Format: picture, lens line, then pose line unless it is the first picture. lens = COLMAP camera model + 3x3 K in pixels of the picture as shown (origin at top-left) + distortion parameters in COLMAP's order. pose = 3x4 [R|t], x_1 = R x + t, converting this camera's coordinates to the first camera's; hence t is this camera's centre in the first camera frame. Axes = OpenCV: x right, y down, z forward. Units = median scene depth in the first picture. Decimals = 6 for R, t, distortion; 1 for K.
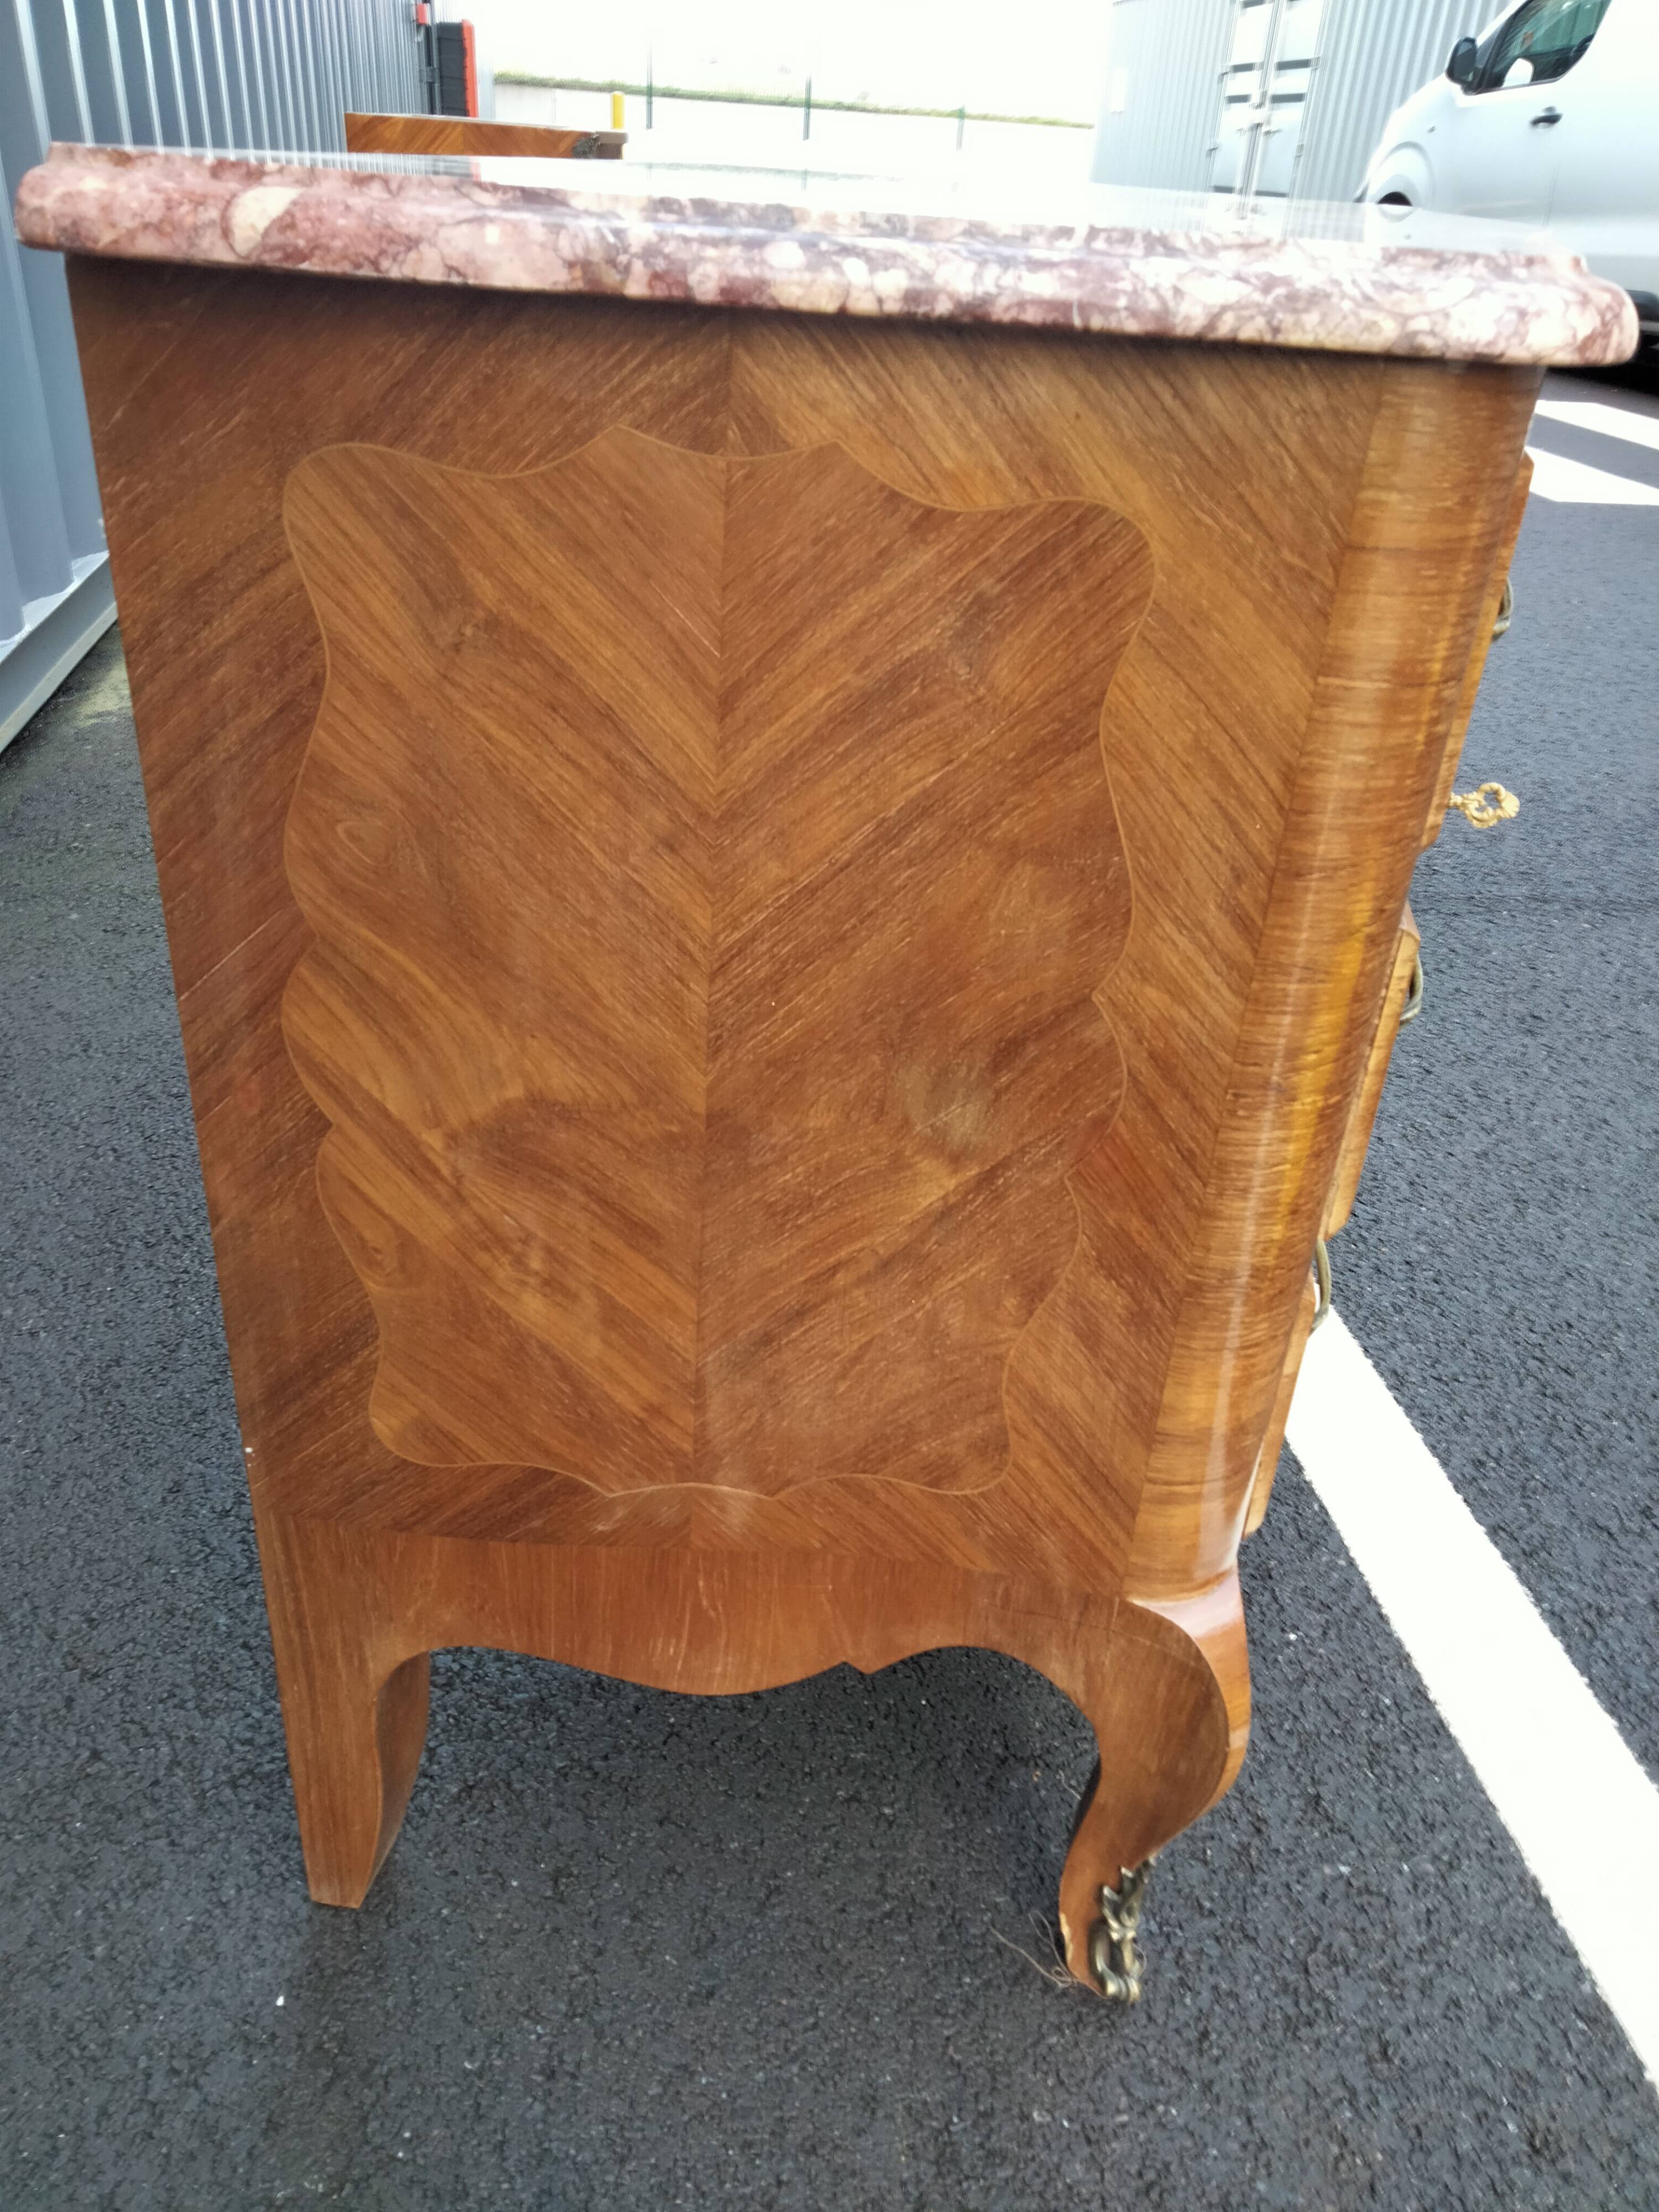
lens RADIAL K [[1645.1, 0, 833.0], [0, 1645.1, 1102.8], [0, 0, 1]] dist [0.022148, -0.013229]
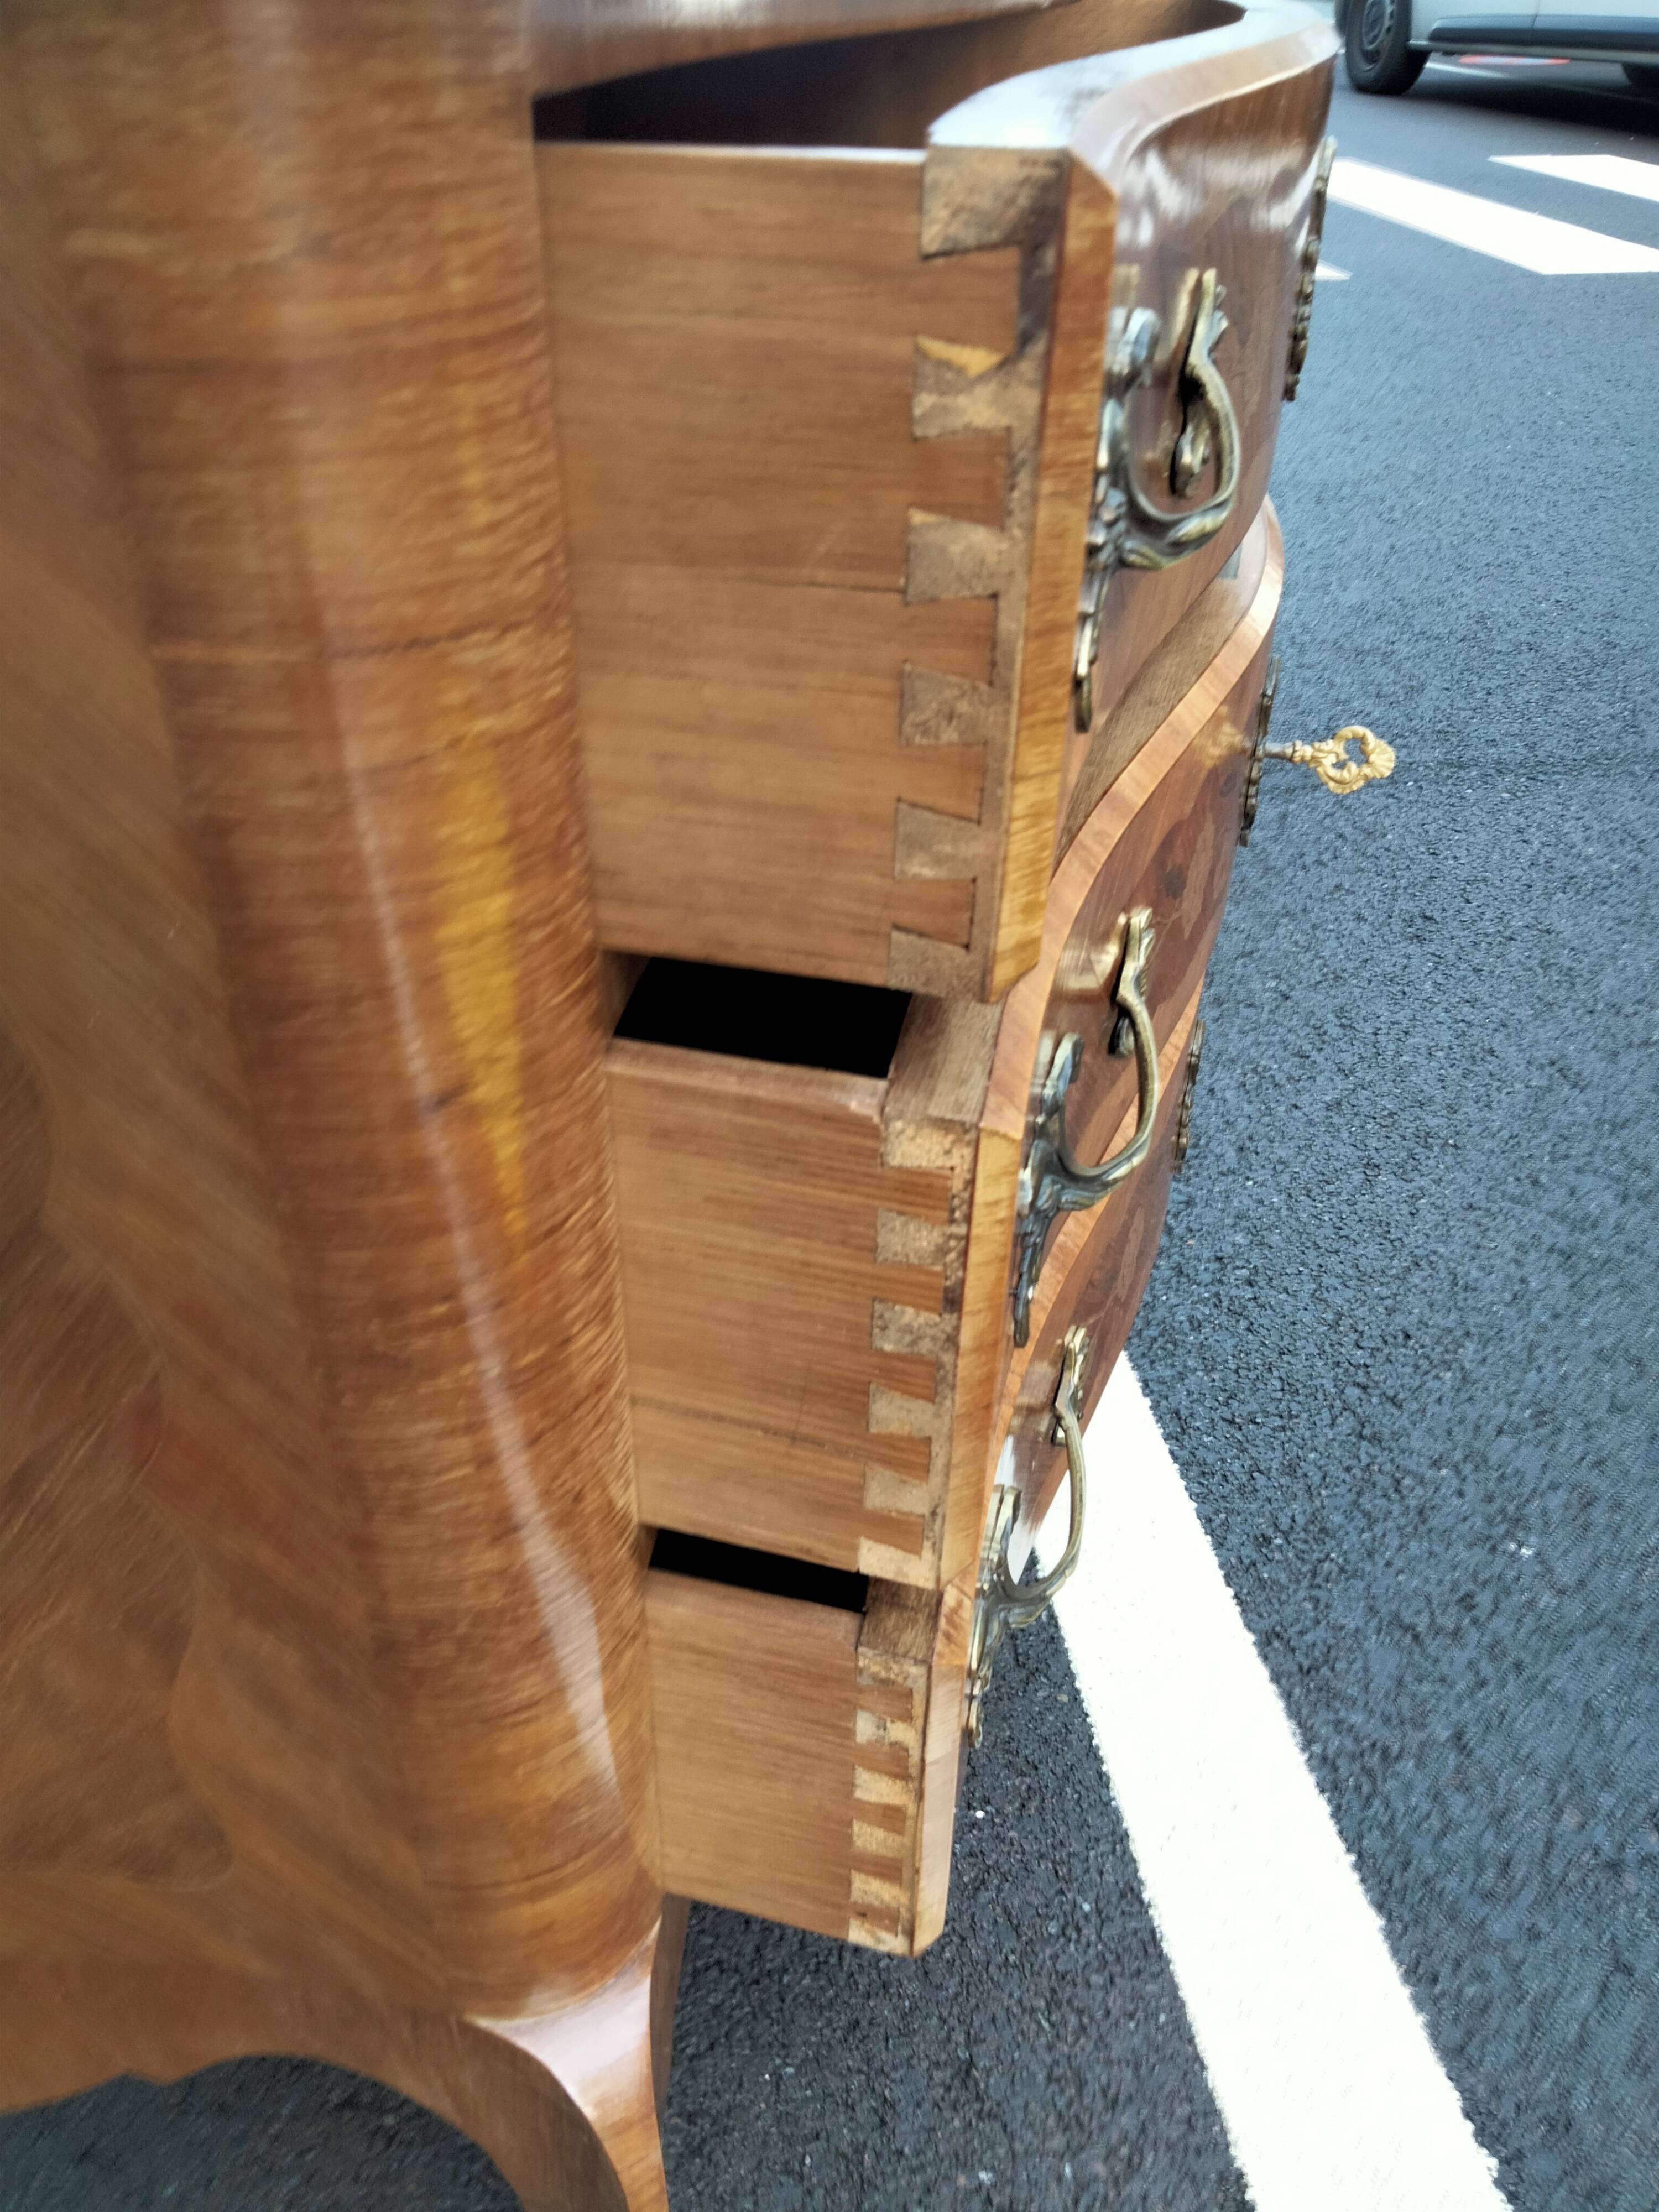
lens RADIAL K [[1645.1, 0, 831.8], [0, 1645.1, 1101.5], [0, 0, 1]] dist [0.022148, -0.013229]
pose [[0.998718, -0.043291, -0.026226, 0.225146], [0.045584, 0.994501, 0.094287, -0.084122], [0.021999, -0.095362, 0.995200, 0.230776]]
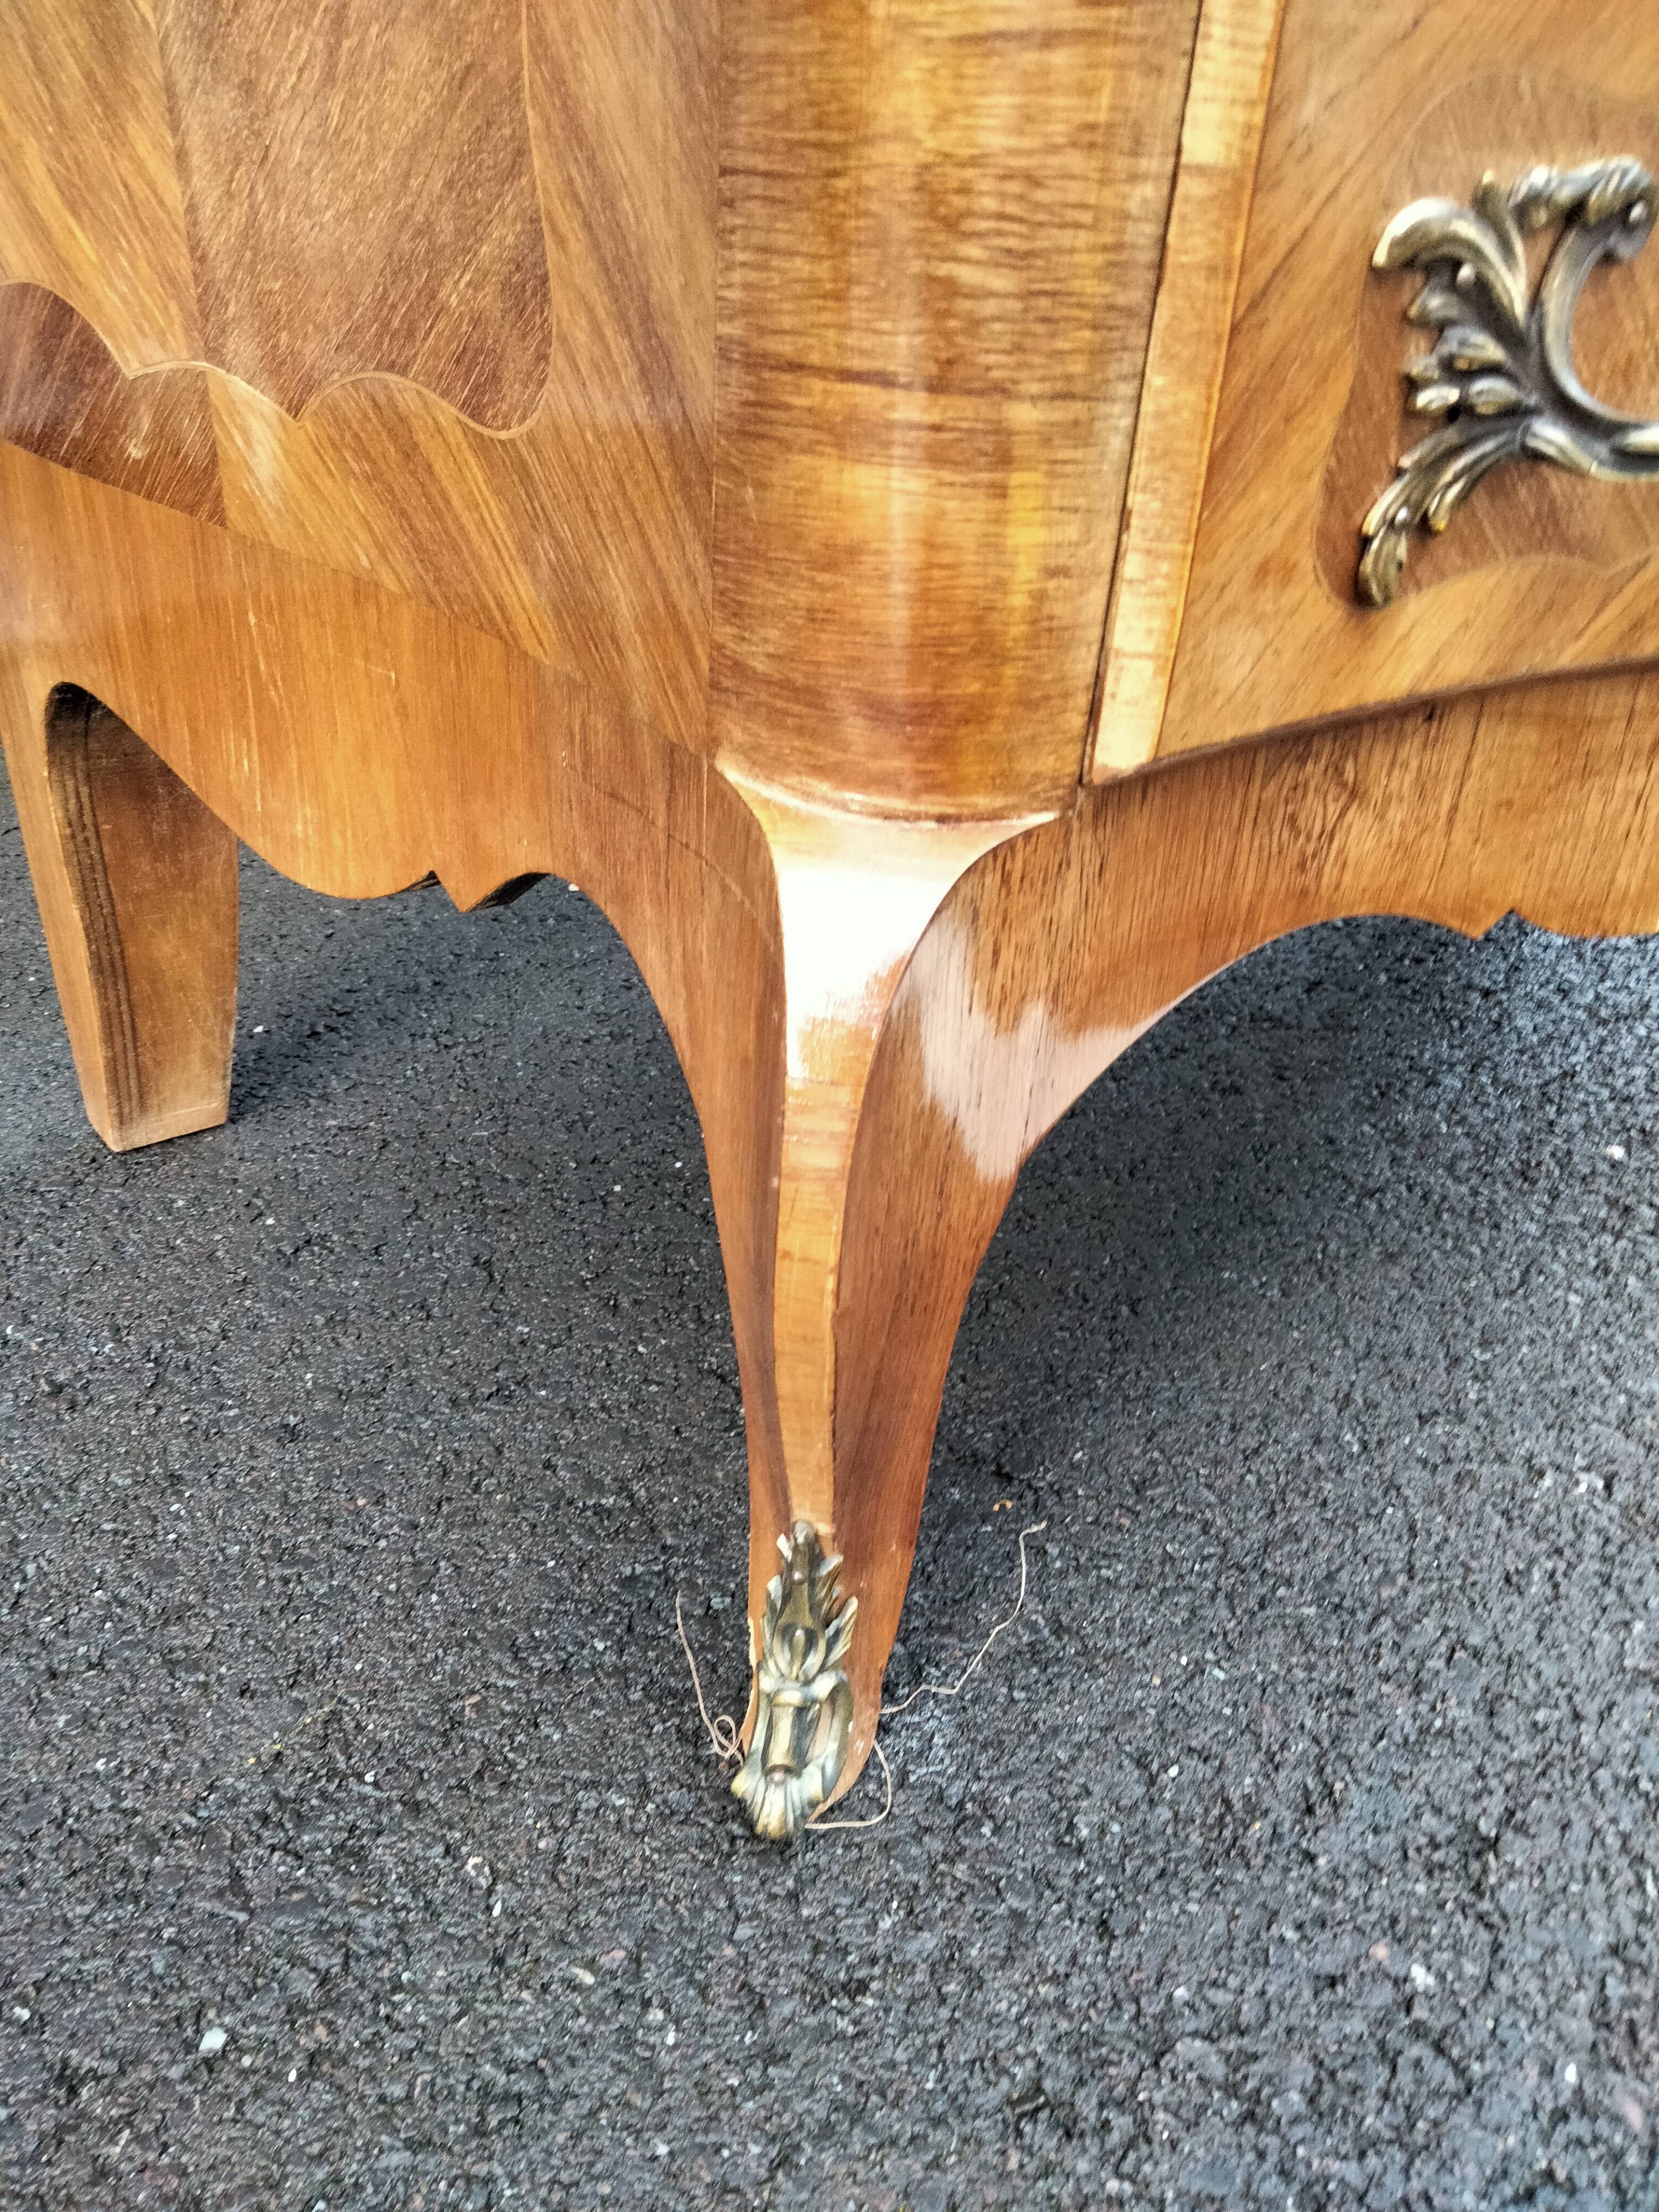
lens RADIAL K [[1645.1, 0, 876.4], [0, 1645.1, 1177.3], [0, 0, 1]] dist [0.022148, -0.013229]
pose [[0.743294, 0.351262, -0.569323, 0.302573], [-0.336801, 0.931819, 0.135197, 0.207485], [0.577996, 0.091258, 0.810921, 0.440377]]
